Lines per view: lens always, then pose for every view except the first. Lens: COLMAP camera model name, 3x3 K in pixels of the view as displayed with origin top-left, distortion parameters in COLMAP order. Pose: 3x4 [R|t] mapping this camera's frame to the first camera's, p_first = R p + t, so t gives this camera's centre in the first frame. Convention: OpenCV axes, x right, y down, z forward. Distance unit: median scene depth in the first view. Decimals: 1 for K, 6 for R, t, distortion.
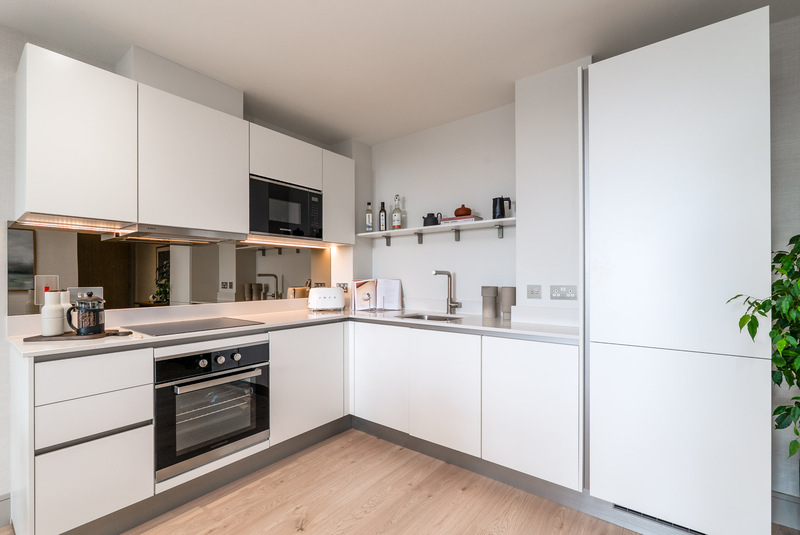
lens RADIAL K [[356.8, 0, 398.8], [0, 356.8, 276.2], [0, 0, 1]] dist [-0.002184, 0.000313]
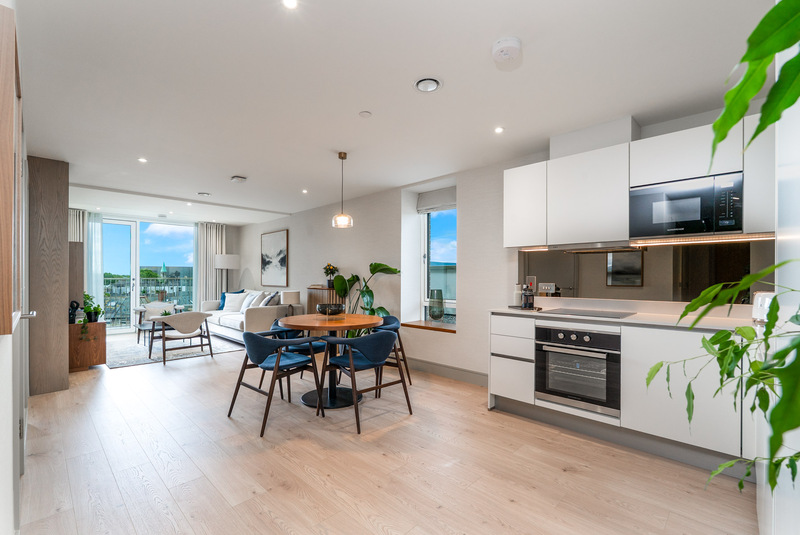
lens RADIAL K [[356.8, 0, 398.8], [0, 356.8, 276.2], [0, 0, 1]] dist [-0.002184, 0.000313]
pose [[-0.101833, 0.001758, -0.994800, 0.957215], [-0.000548, 0.999998, 0.001824, -0.005574], [0.994801, 0.000731, -0.101831, 0.462592]]
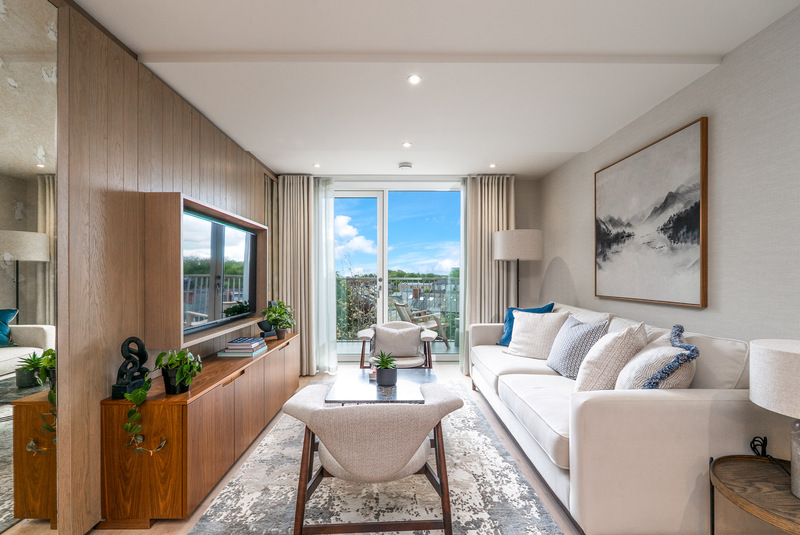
lens RADIAL K [[356.8, 0, 398.8], [0, 356.8, 276.2], [0, 0, 1]] dist [-0.002184, 0.000313]
pose [[-0.774370, 0.001927, -0.632730, -0.863314], [0.002314, 0.999997, 0.000213, 0.008272], [0.632728, -0.001299, -0.774373, -0.625391]]
